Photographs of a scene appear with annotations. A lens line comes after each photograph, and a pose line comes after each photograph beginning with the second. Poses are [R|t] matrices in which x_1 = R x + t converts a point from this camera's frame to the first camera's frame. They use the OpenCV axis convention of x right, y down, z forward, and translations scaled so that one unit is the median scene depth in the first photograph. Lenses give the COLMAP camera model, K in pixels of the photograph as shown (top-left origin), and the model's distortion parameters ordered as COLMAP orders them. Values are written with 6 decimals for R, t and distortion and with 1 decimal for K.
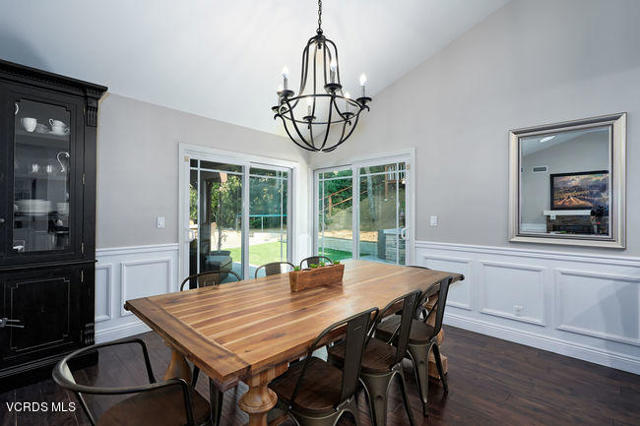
lens RADIAL K [[297.3, 0, 320.0], [0, 297.3, 213.0], [0, 0, 1]] dist [-0.002214, -0.000093]
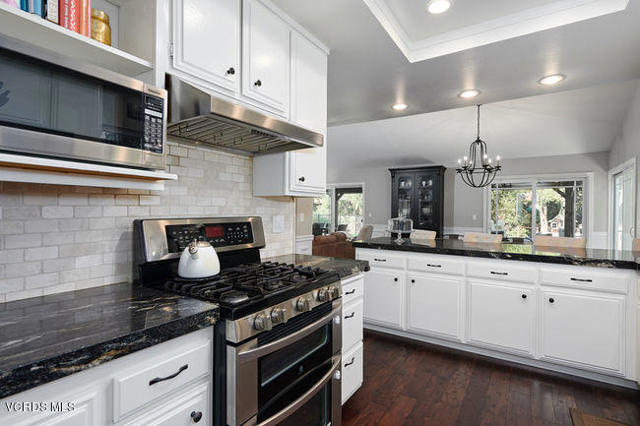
lens RADIAL K [[320.7, 0, 320.0], [0, 320.7, 213.0], [0, 0, 1]] dist [-0.001667, -0.000255]
pose [[0.187932, 0.004427, -0.982172, 1.646490], [-0.007631, 0.999966, 0.003047, 0.002322], [0.982152, 0.006922, 0.187960, -0.532579]]
